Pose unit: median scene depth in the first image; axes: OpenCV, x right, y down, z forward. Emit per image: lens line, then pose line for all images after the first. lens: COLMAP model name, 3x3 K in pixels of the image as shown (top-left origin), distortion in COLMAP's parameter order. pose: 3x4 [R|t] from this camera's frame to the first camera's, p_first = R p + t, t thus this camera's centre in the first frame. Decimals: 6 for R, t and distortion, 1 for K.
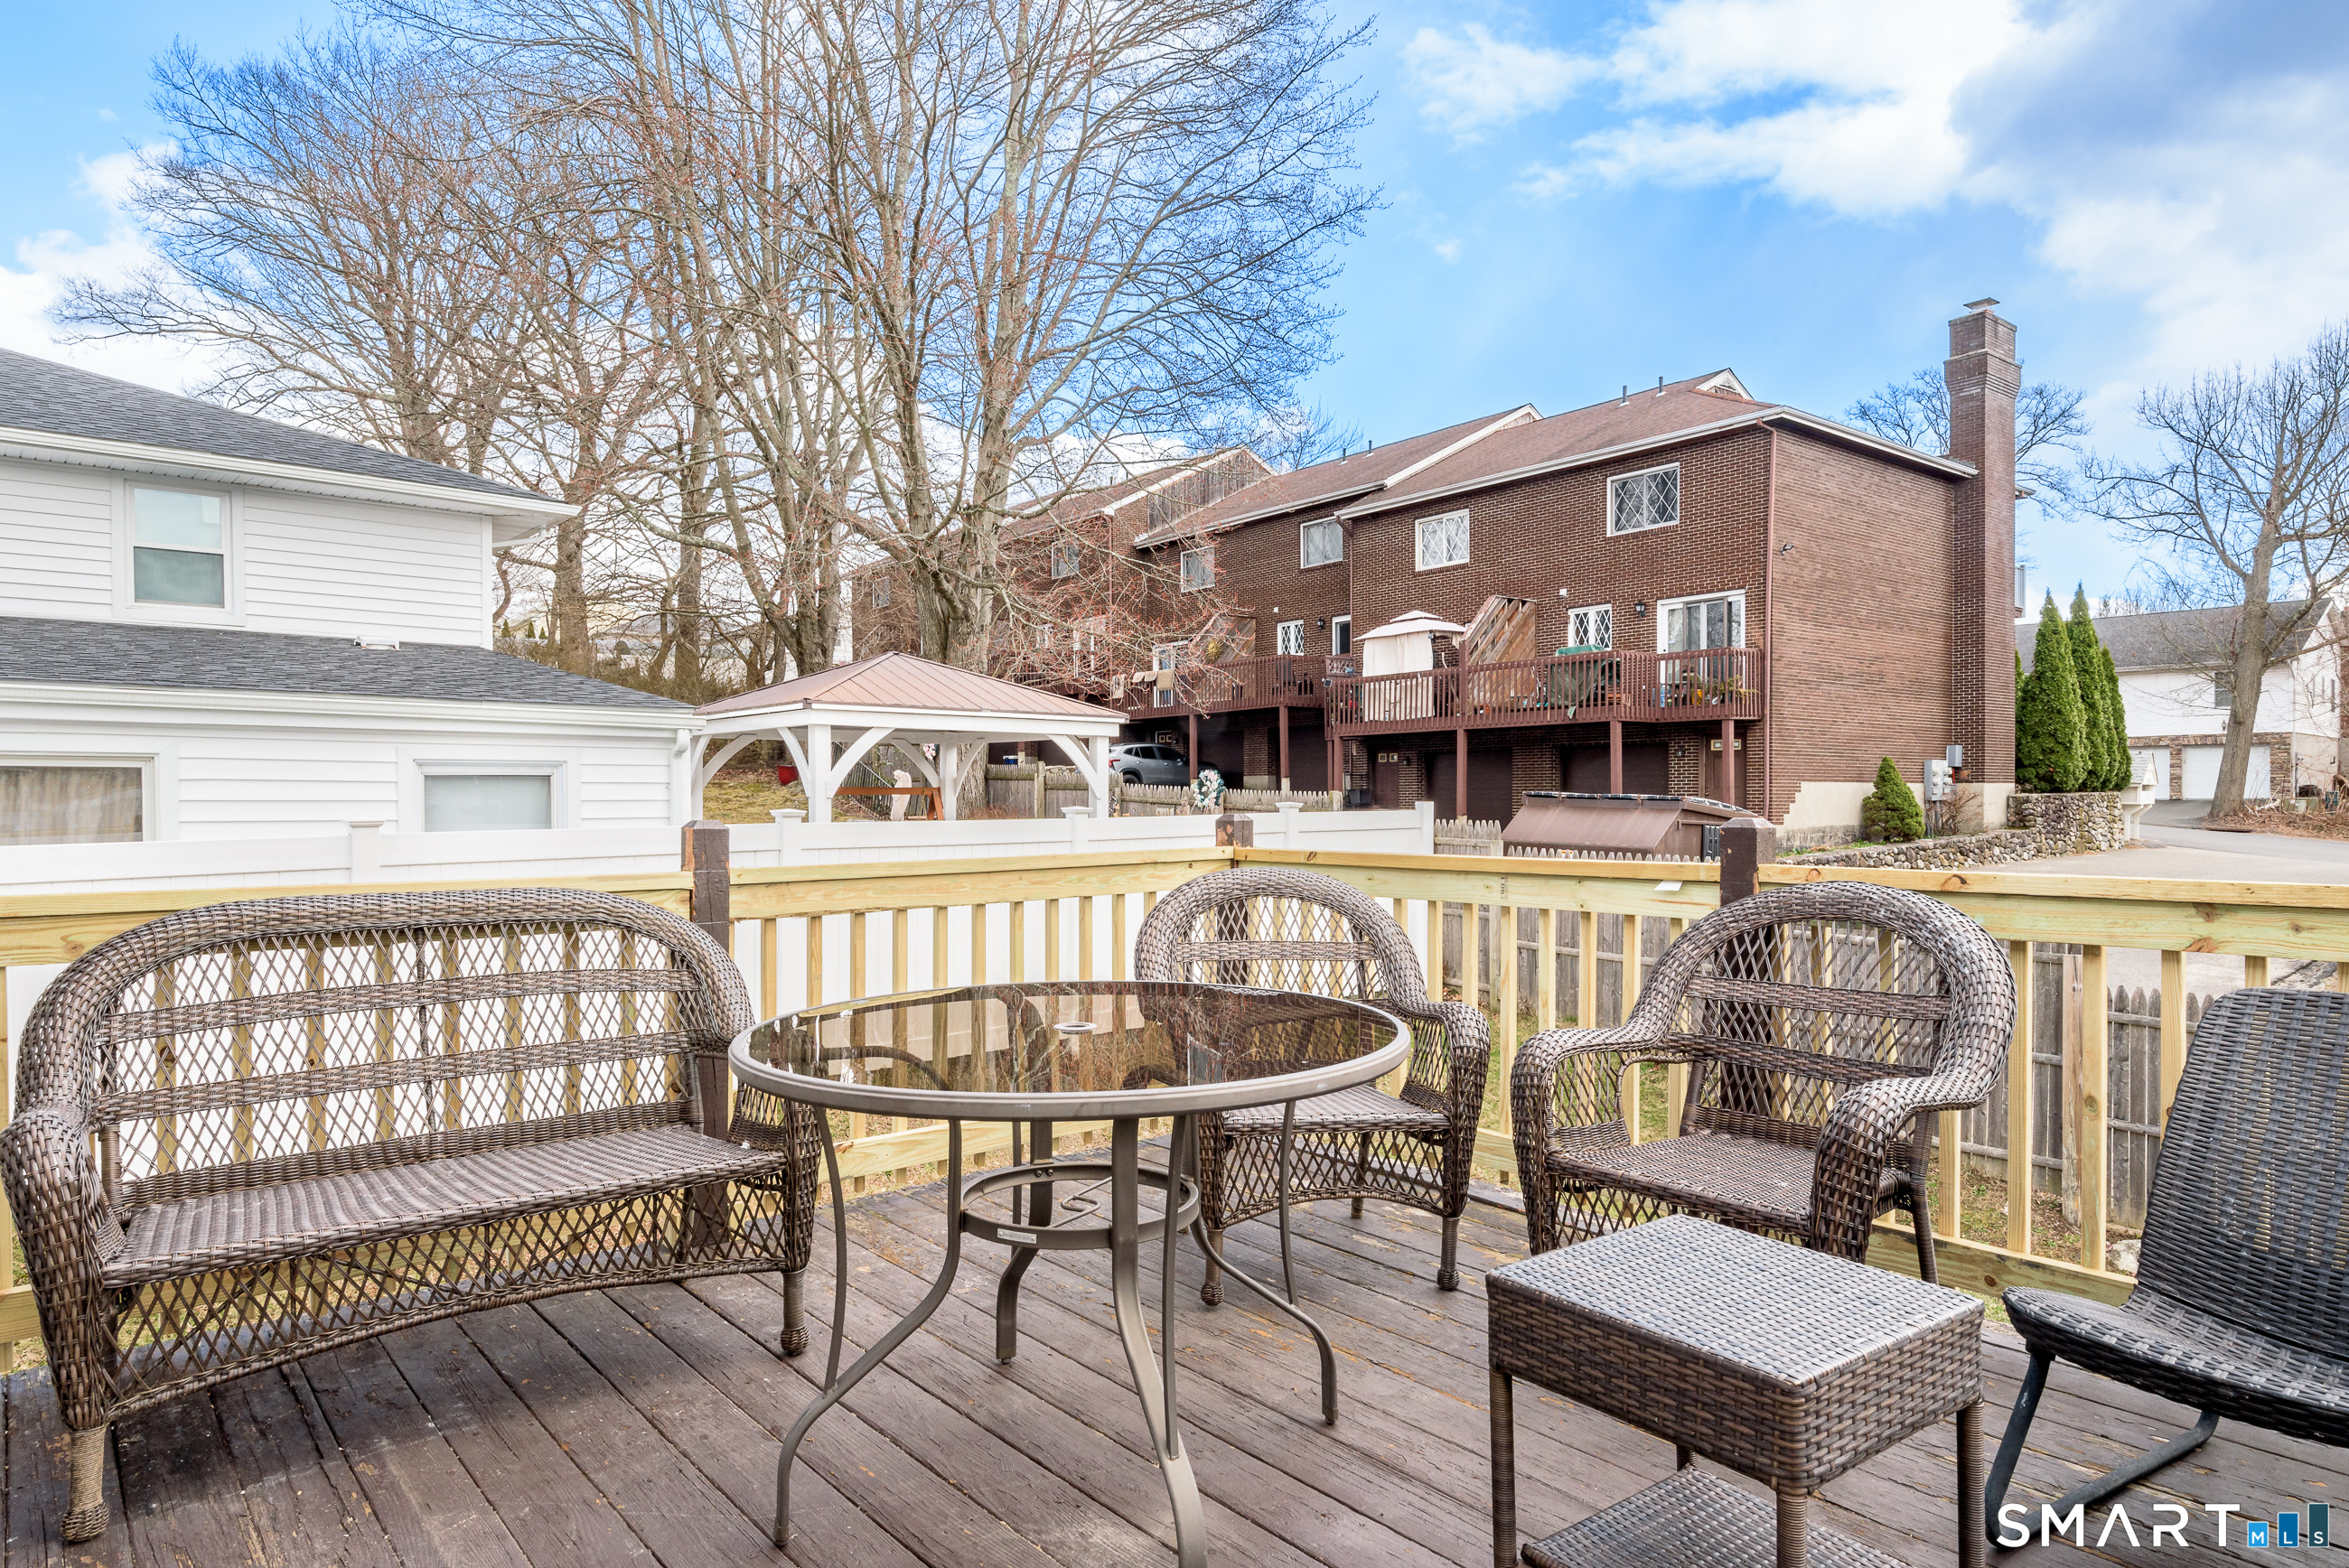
lens RADIAL K [[1398.1, 0, 1155.9], [0, 1398.1, 776.3], [0, 0, 1]] dist [0.004521, 0.001795]
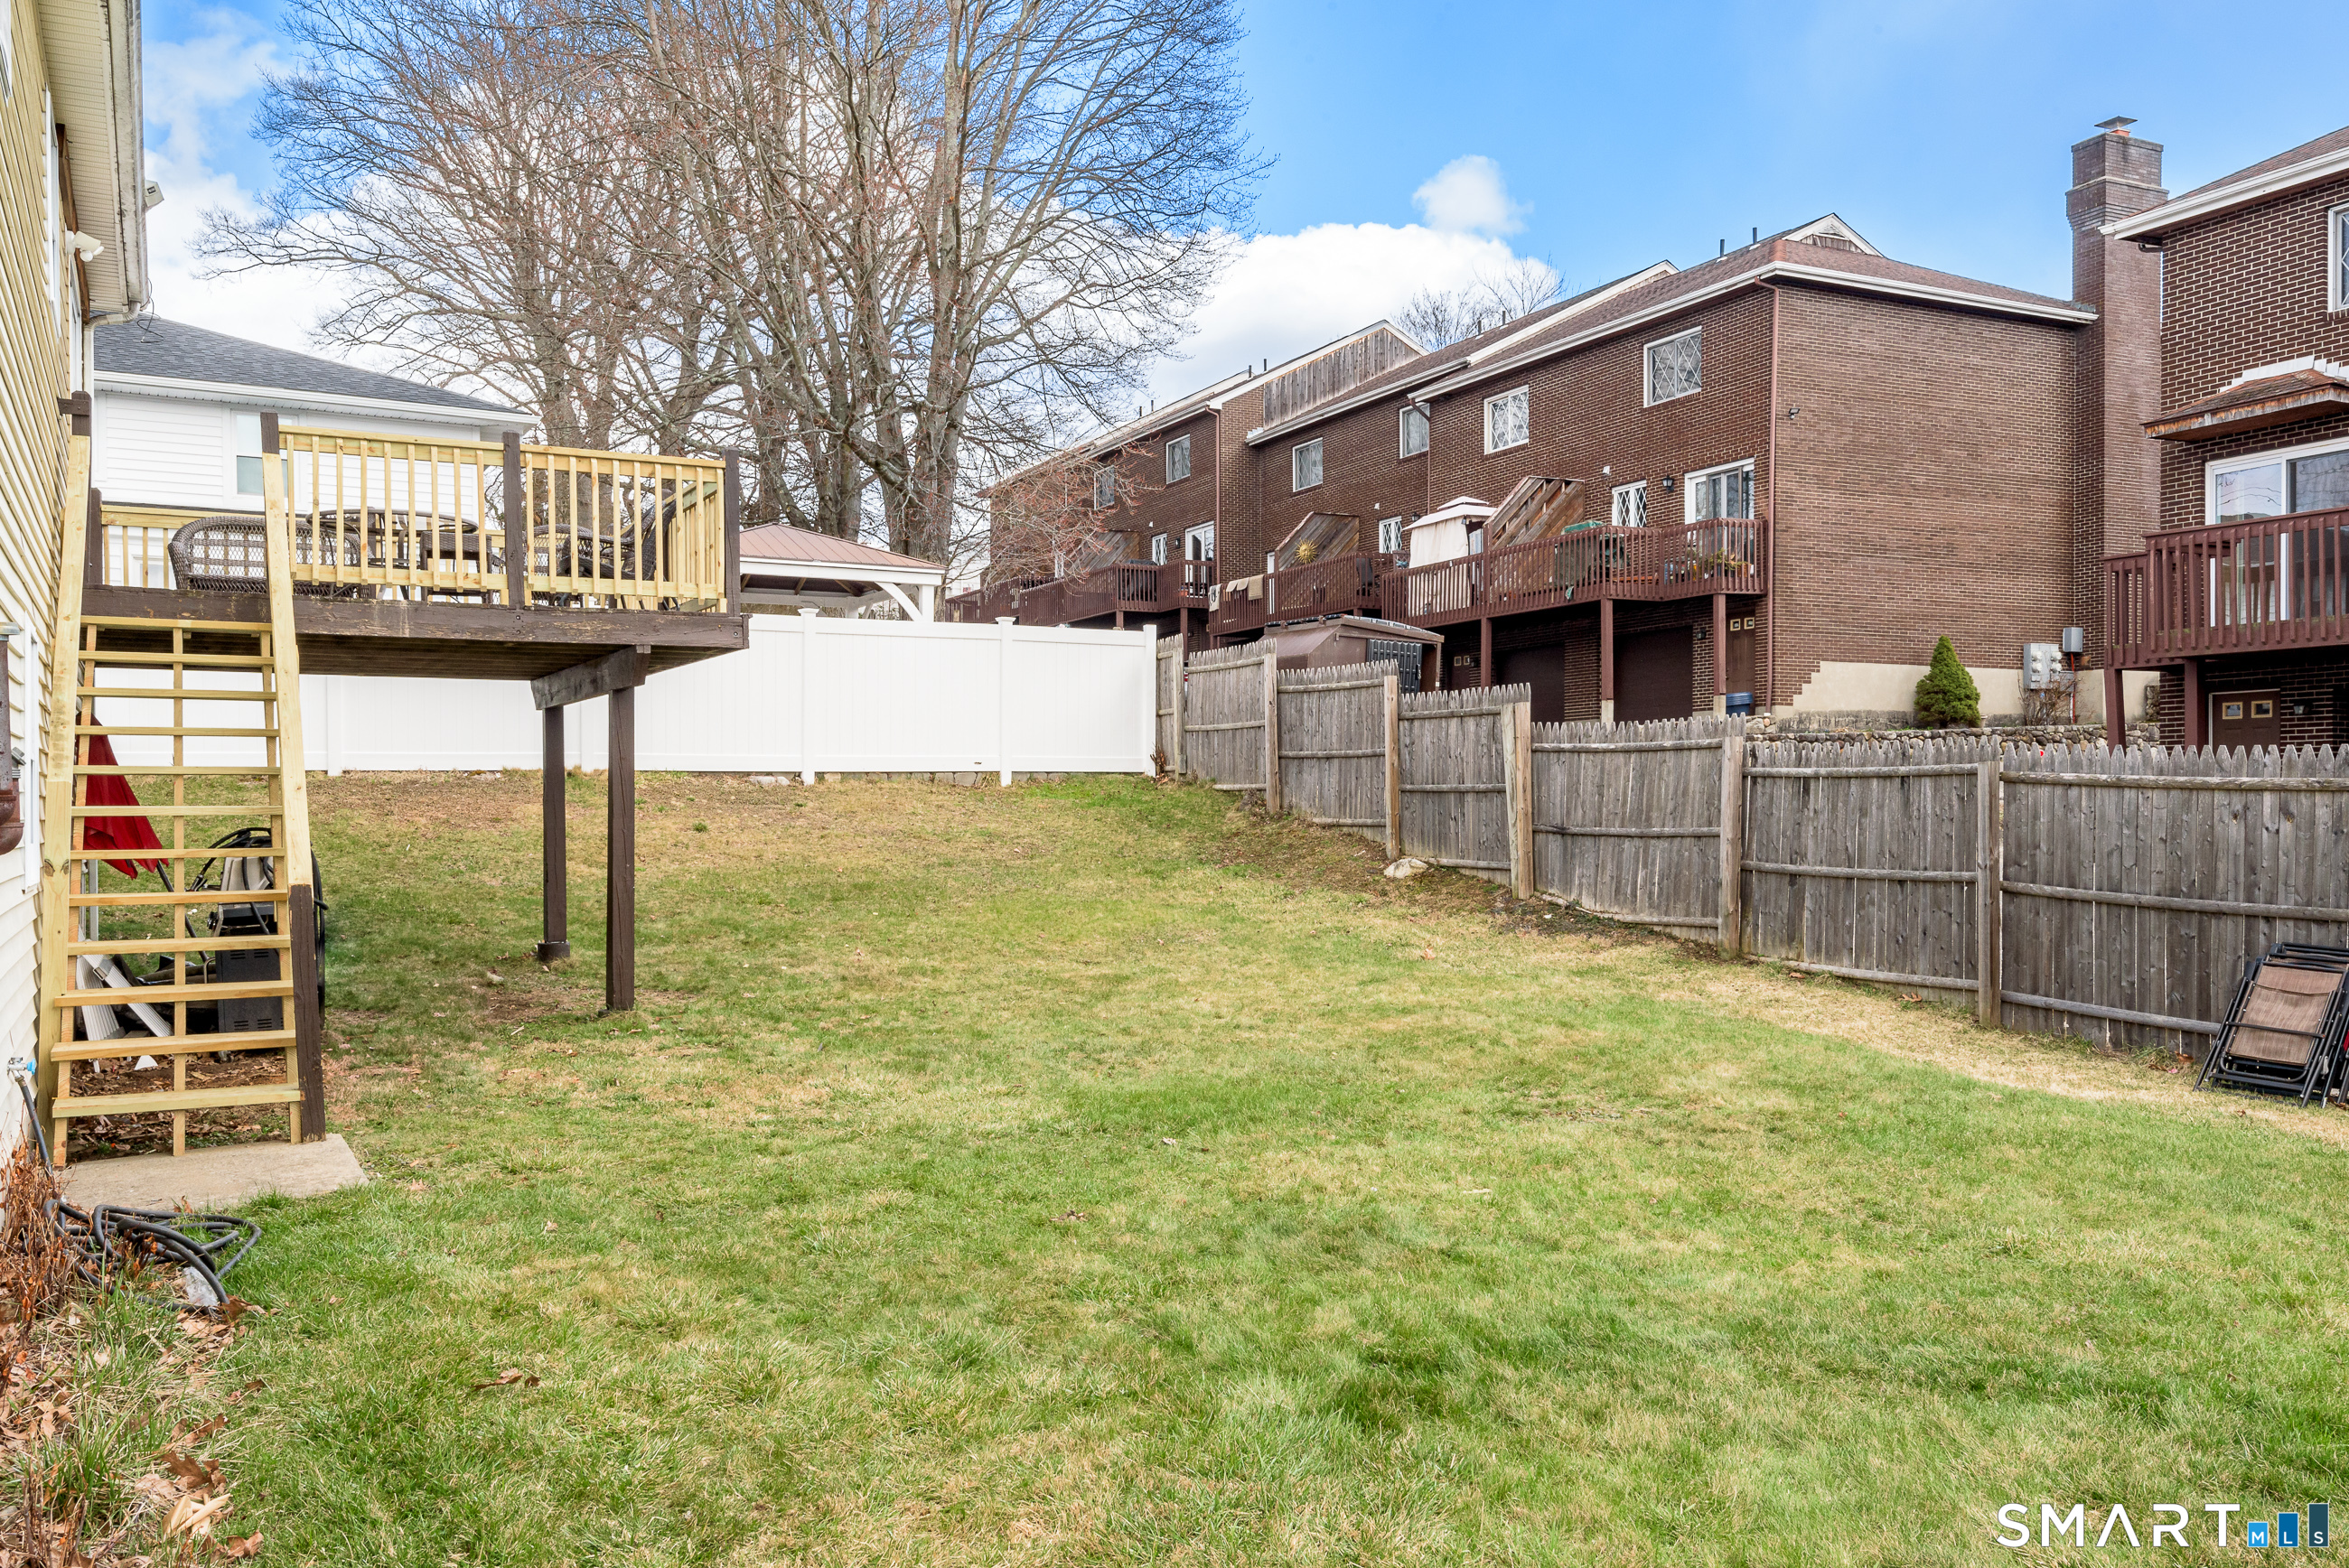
lens RADIAL K [[2000.5, 0, 1184.0], [0, 2000.5, 792.1], [0, 0, 1]] dist [0.000547, 0.012464]
pose [[0.977878, -0.003039, -0.209156, 0.285914], [0.002954, 0.999995, -0.000718, 0.080564], [0.209157, 0.000084, 0.977882, -0.349476]]
